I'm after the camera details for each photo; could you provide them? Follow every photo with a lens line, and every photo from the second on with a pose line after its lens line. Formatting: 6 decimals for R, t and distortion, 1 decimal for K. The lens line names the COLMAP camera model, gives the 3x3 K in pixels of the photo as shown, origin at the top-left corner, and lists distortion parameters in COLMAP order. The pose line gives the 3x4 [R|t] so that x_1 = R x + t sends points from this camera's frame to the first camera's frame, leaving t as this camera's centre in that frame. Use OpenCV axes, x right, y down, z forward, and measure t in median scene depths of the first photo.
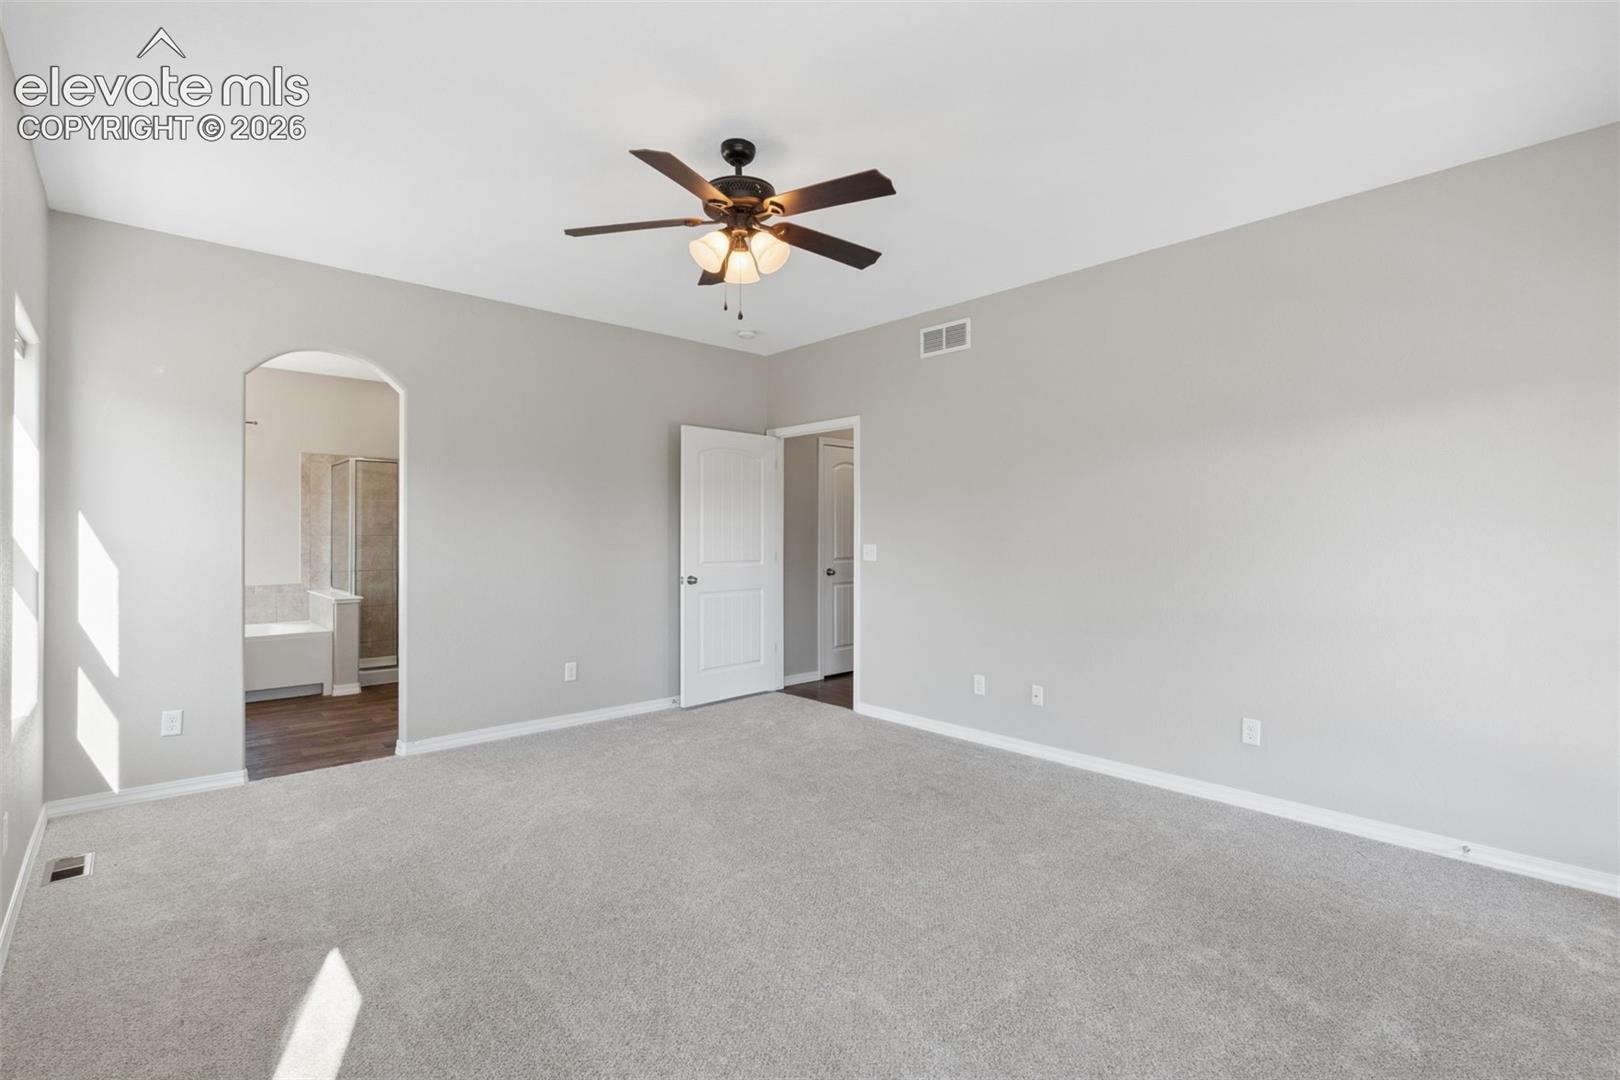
lens RADIAL K [[743.7, 0, 833.0], [0, 743.7, 532.8], [0, 0, 1]] dist [-0.022009, 0.003340]
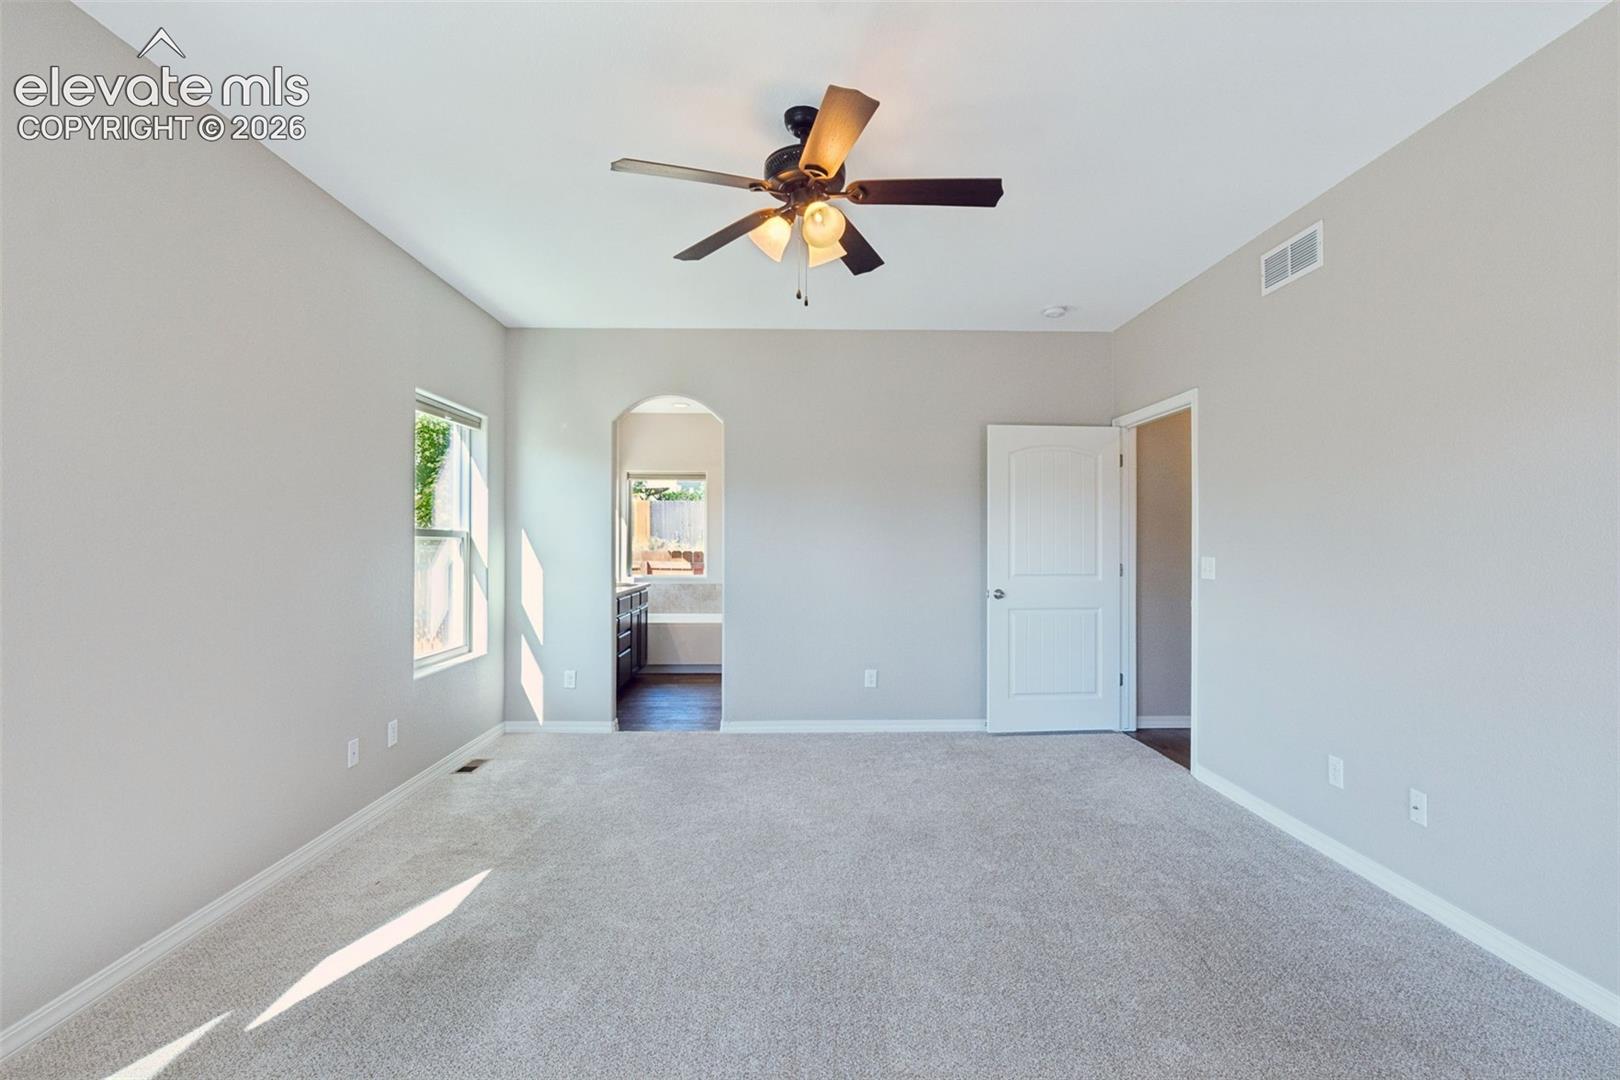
lens RADIAL K [[743.7, 0, 811.6], [0, 743.7, 541.7], [0, 0, 1]] dist [-0.022009, 0.003340]
pose [[0.735049, -0.002627, -0.678009, 0.288637], [0.003946, 0.999992, 0.000404, -0.002290], [0.678003, -0.002972, 0.735053, 0.195936]]
